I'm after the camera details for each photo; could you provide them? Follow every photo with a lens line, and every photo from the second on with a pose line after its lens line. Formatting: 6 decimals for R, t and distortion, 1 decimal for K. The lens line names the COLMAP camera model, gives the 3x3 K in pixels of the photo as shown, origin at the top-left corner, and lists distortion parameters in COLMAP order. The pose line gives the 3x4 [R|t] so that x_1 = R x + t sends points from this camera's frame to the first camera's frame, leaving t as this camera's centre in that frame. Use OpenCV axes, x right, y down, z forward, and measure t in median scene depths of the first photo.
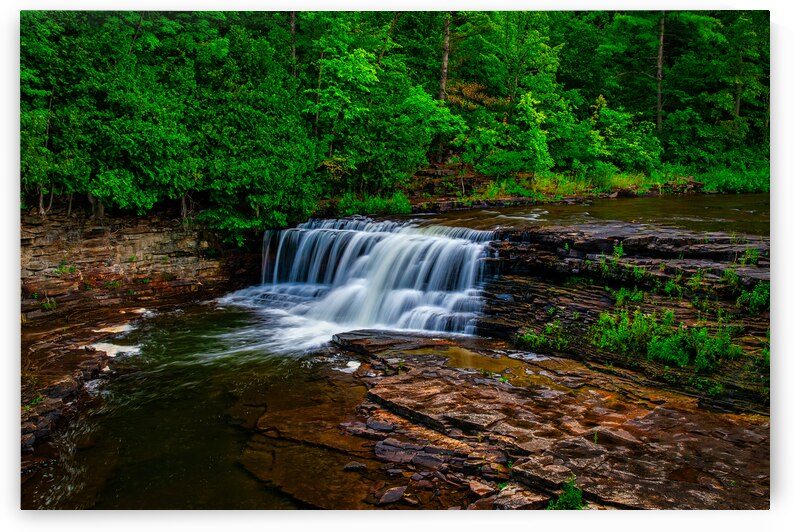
lens RADIAL K [[912.1, 0, 396.5], [0, 912.1, 266.6], [0, 0, 1]] dist [-0.003856, 0.000000]
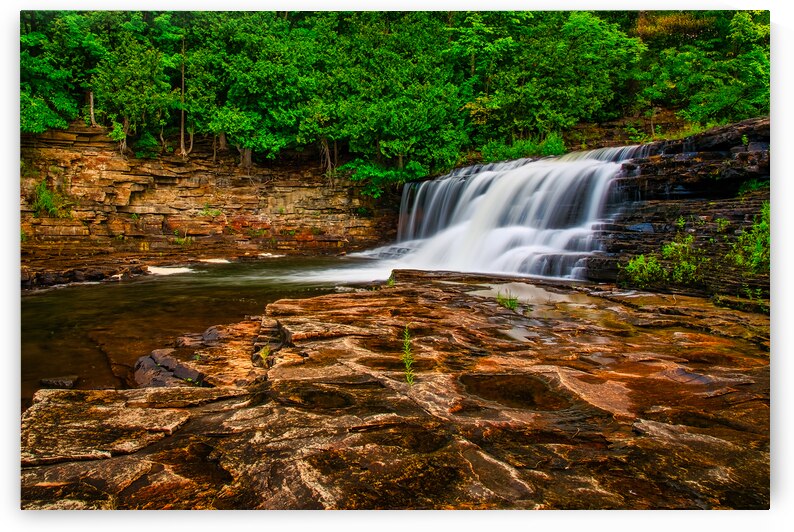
lens RADIAL K [[599.3, 0, 410.5], [0, 599.3, 218.5], [0, 0, 1]] dist [0.015657, -0.005239]
pose [[0.828830, -0.032283, -0.558568, 0.215788], [-0.089048, 0.977997, -0.188659, 0.118457], [0.552369, 0.206105, 0.807719, 0.549088]]
